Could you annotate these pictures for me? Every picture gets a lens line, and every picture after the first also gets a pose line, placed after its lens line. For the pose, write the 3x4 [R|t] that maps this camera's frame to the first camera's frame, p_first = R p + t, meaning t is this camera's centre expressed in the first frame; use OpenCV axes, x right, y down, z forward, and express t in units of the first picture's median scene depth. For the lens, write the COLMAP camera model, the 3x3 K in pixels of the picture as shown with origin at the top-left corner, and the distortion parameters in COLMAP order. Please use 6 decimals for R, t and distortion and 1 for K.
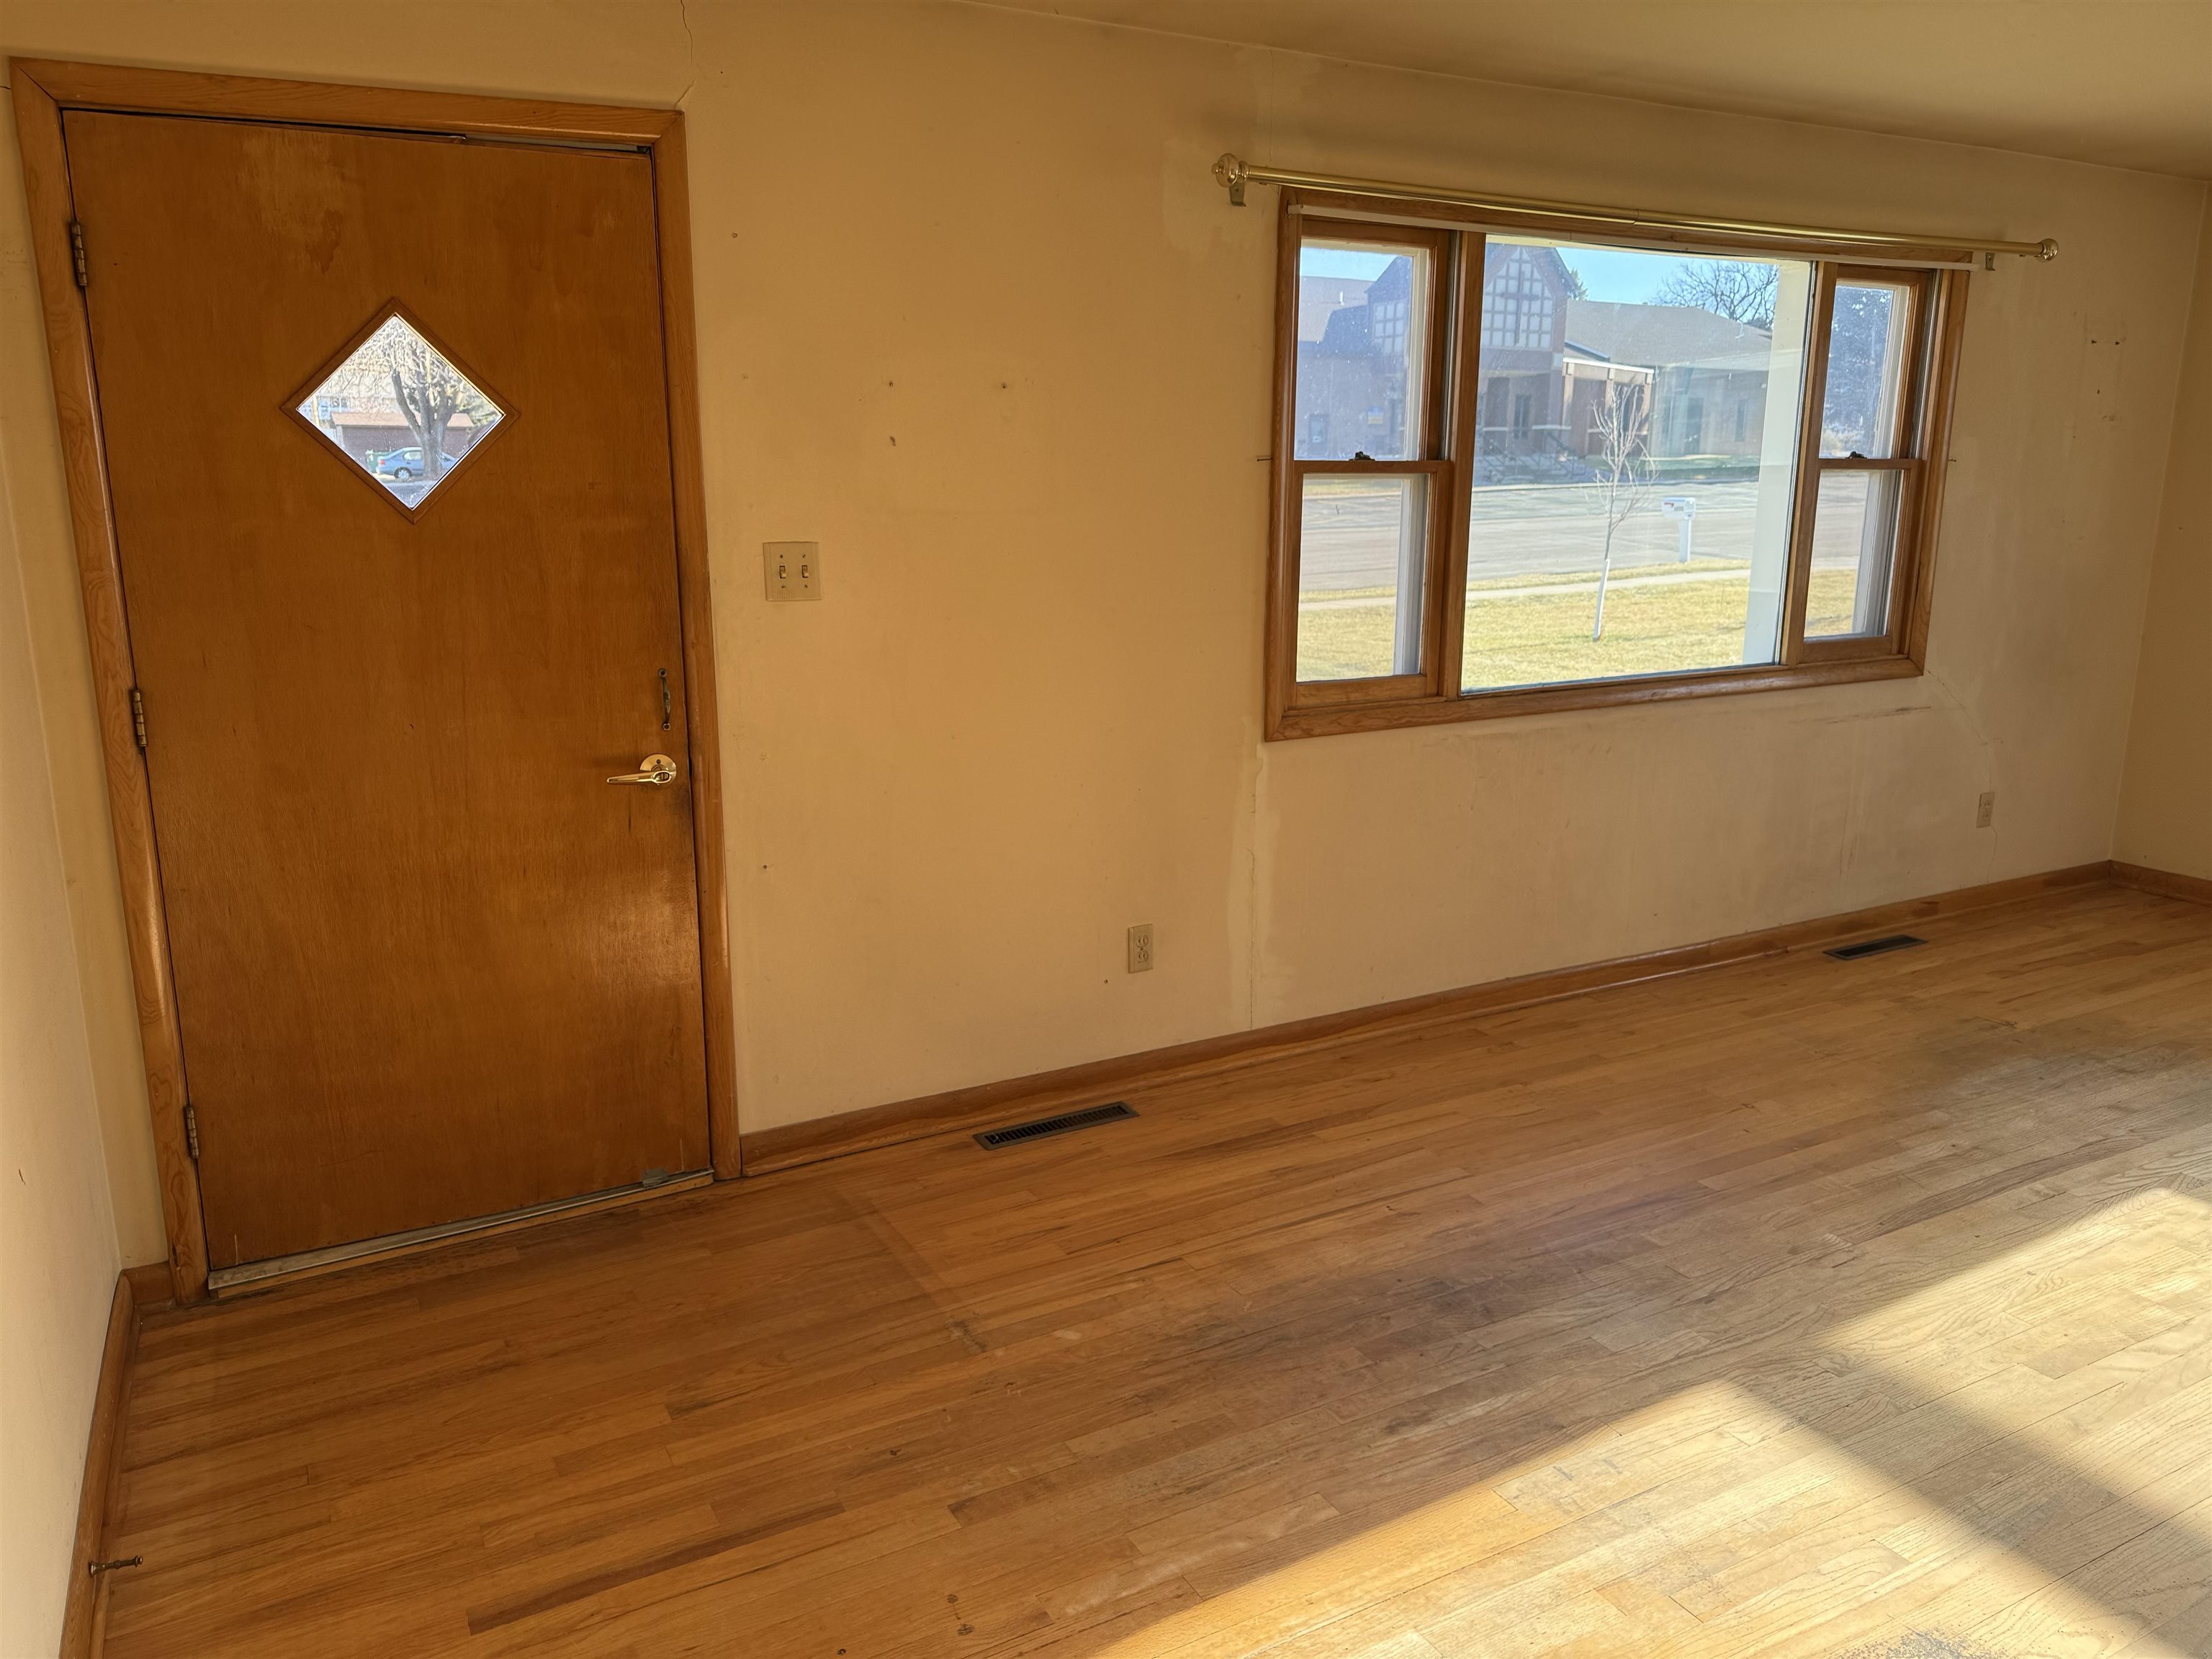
lens RADIAL K [[1568.3, 0, 1066.7], [0, 1568.3, 824.9], [0, 0, 1]] dist [0.025780, -0.033881]
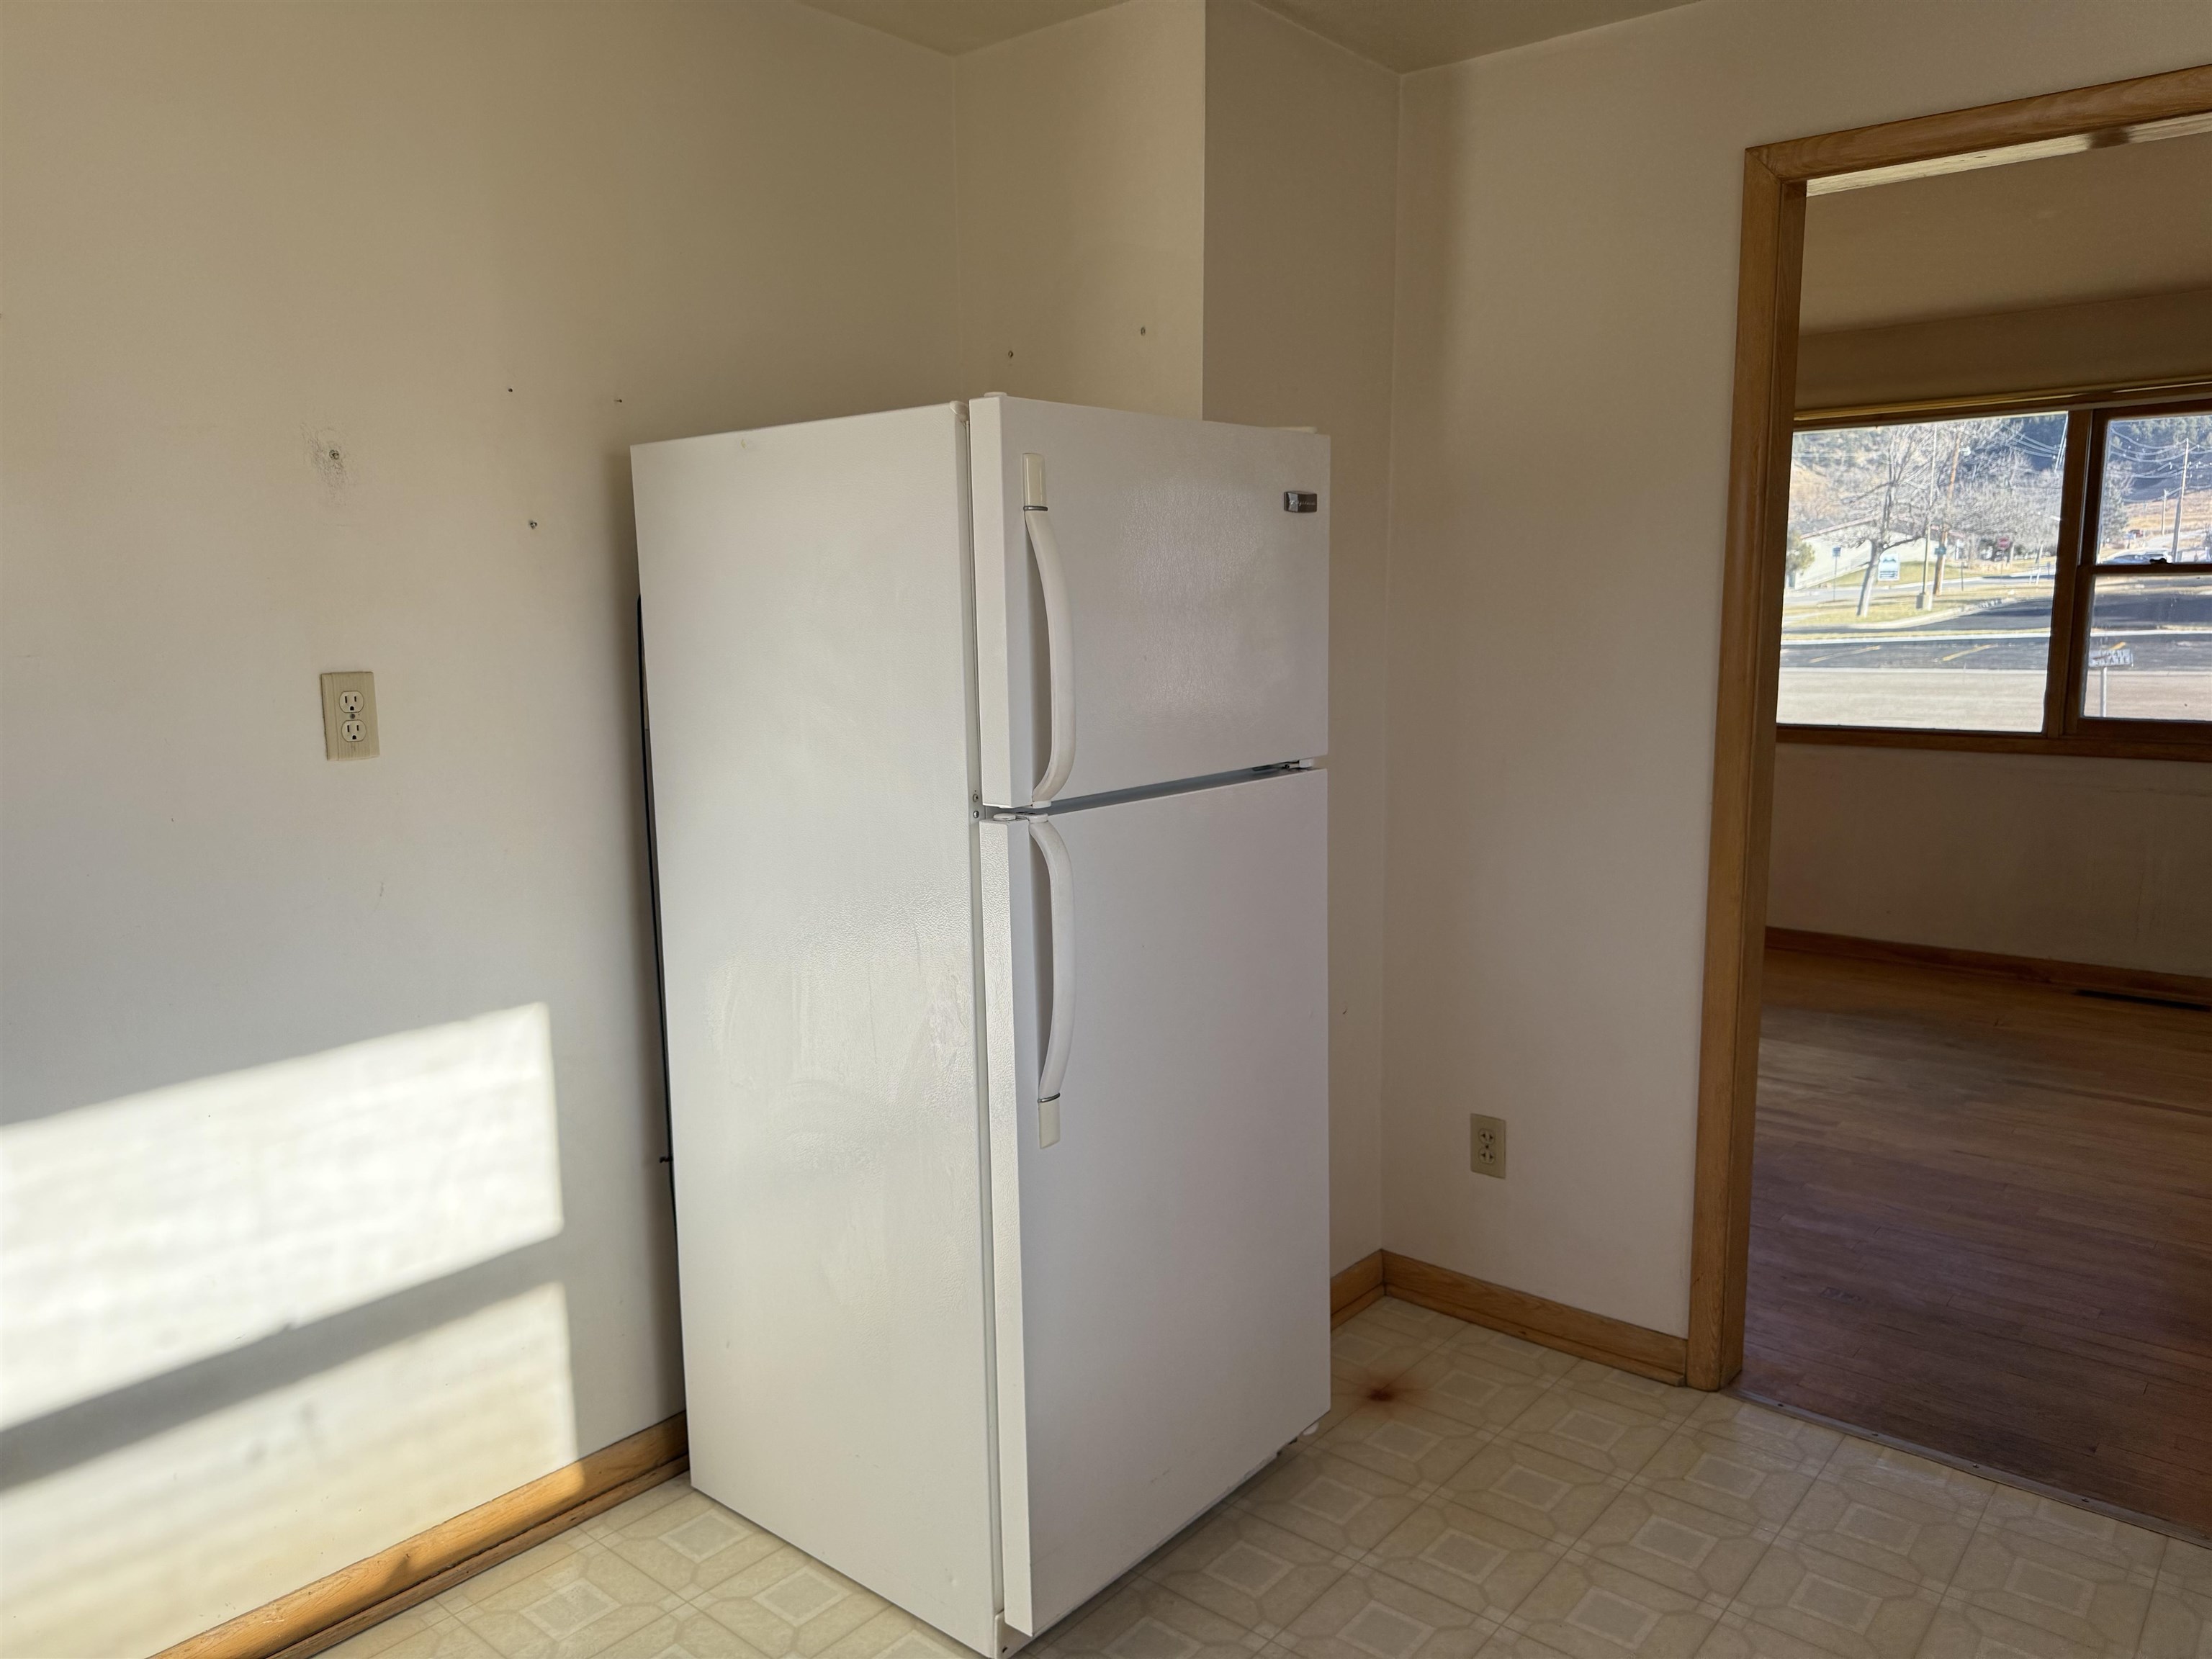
lens RADIAL K [[1568.3, 0, 1066.7], [0, 1568.3, 824.9], [0, 0, 1]] dist [0.025780, -0.033881]
pose [[0.371867, 0.134738, -0.918456, 1.733429], [-0.200697, 0.977679, 0.062167, 0.055979], [0.906331, 0.161213, 0.390608, -0.162791]]
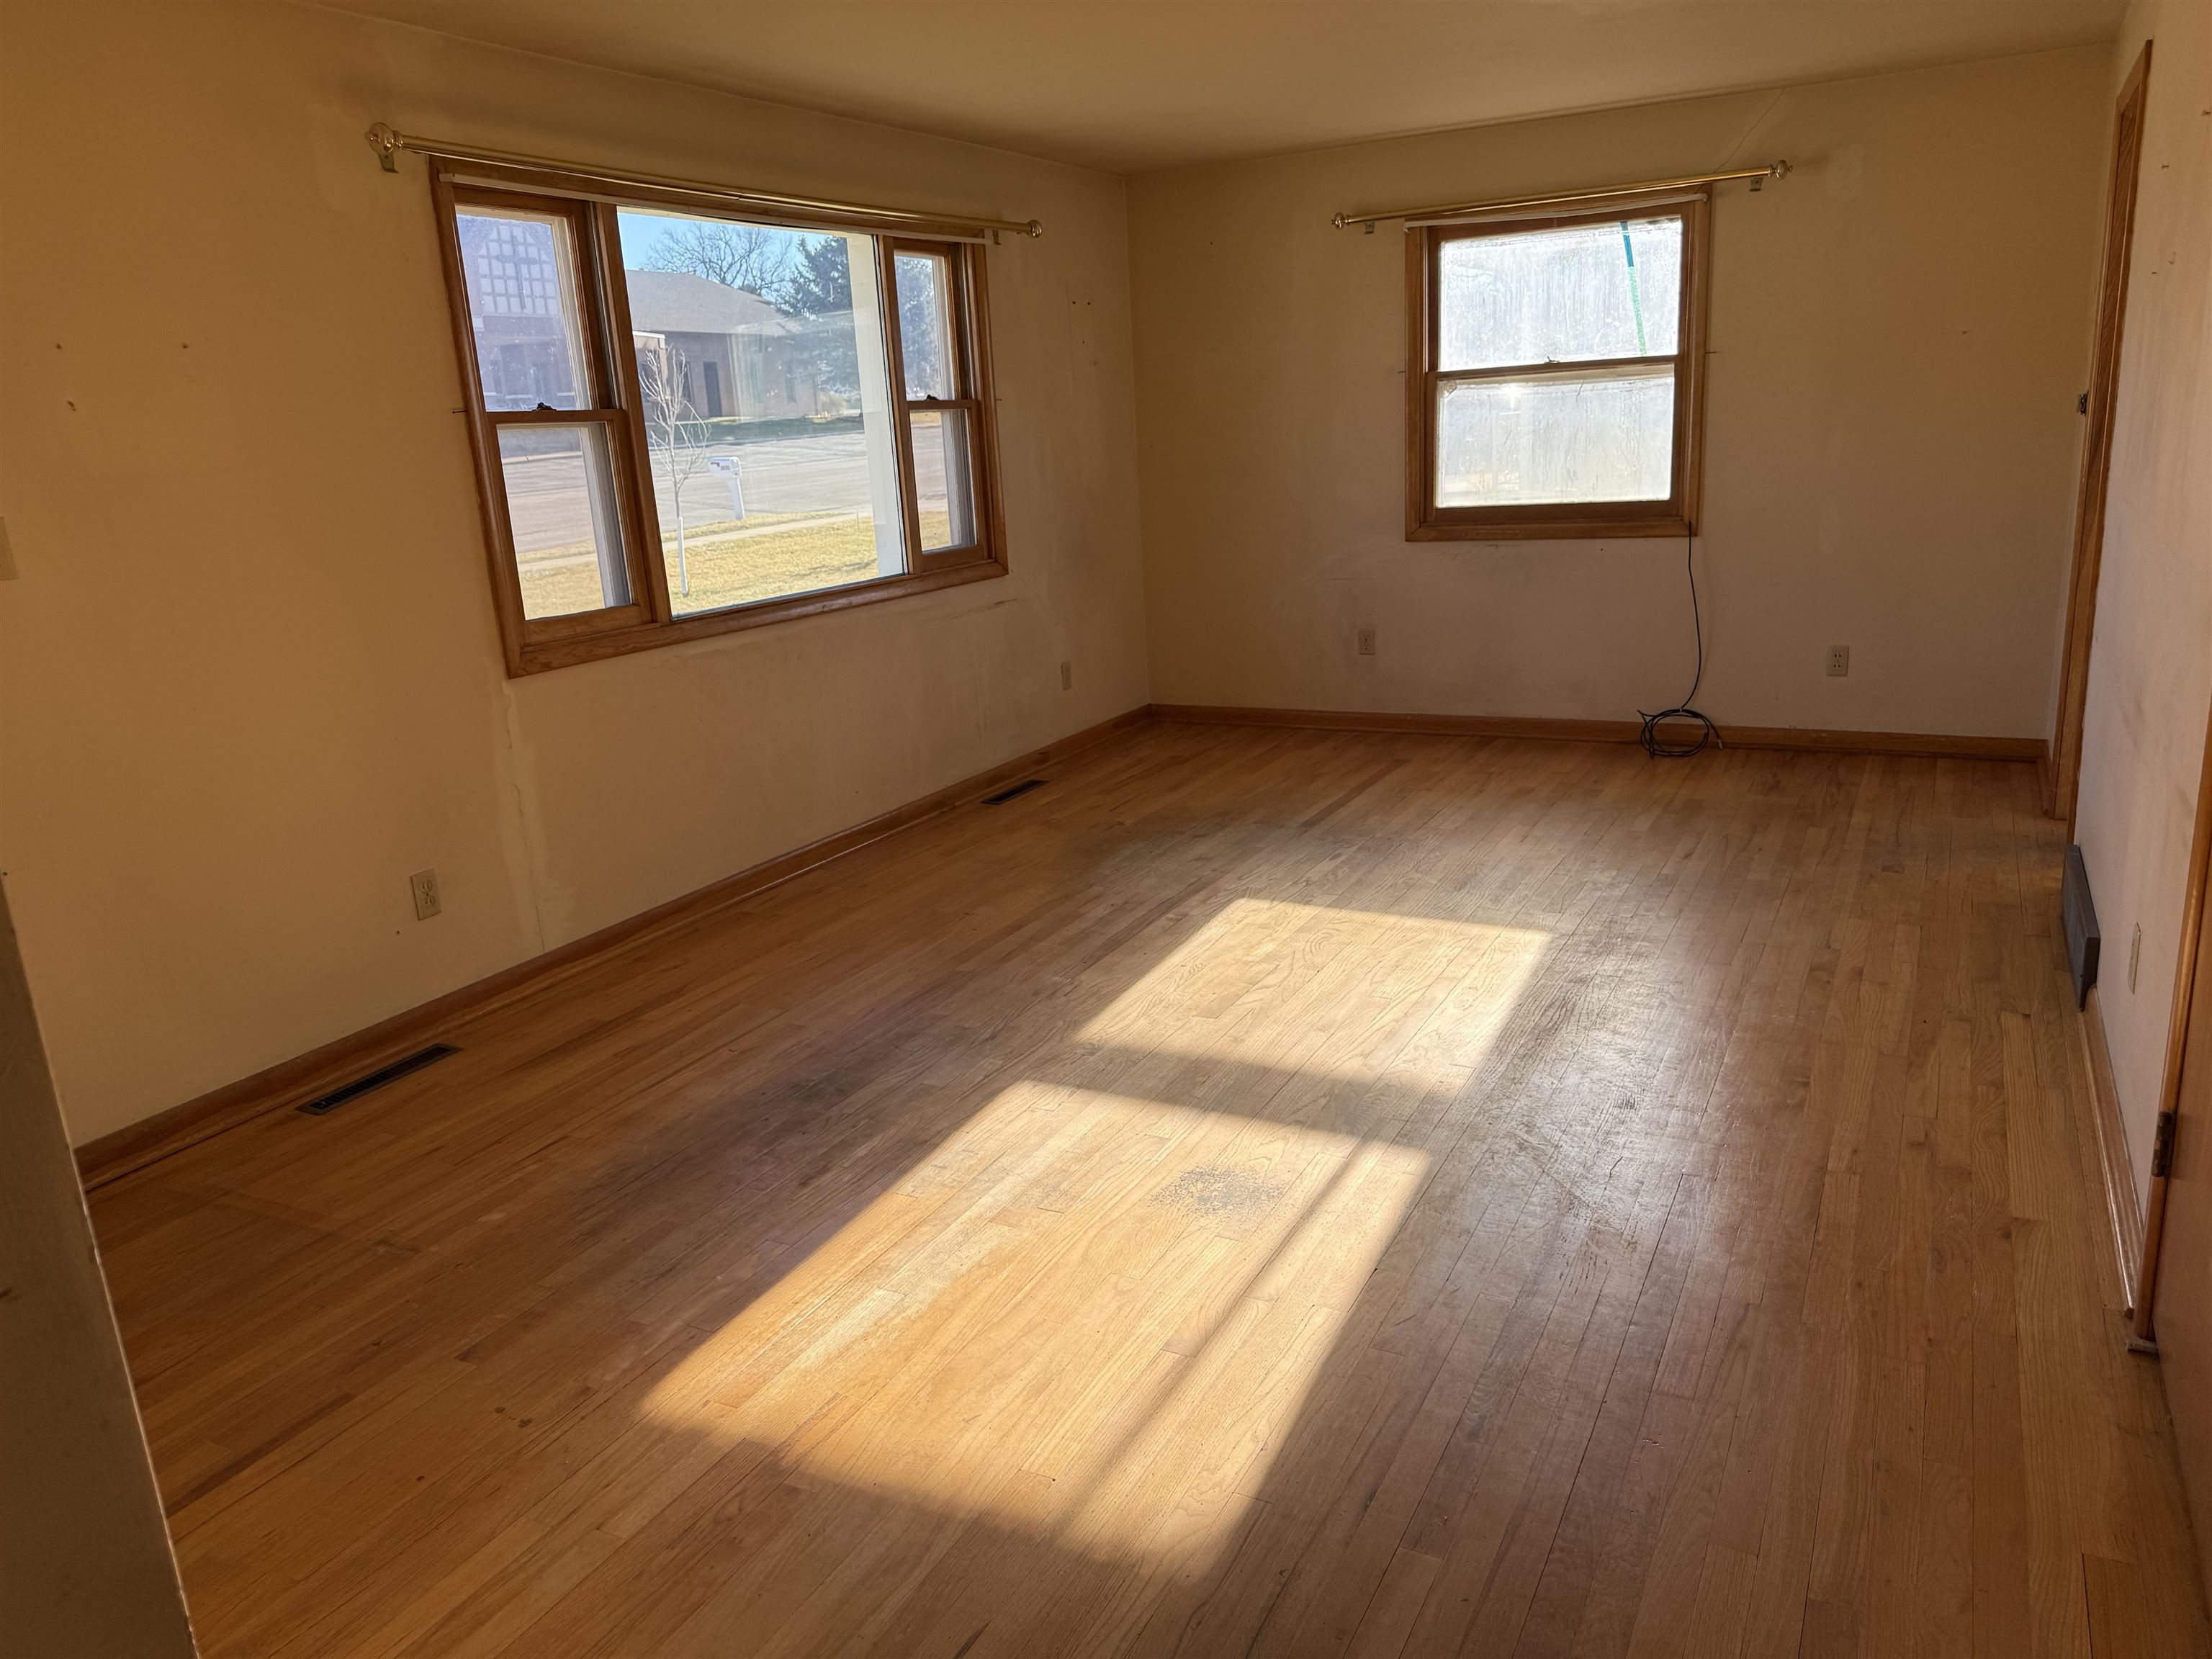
lens RADIAL K [[1540.2, 0, 1106.0], [0, 1540.2, 829.5], [0, 0, 1]] dist [0.088180, -0.105017]
pose [[0.823269, -0.187812, 0.535681, -0.130958], [0.177882, 0.981506, 0.070739, 0.046143], [-0.539060, 0.037051, 0.841452, -0.103146]]
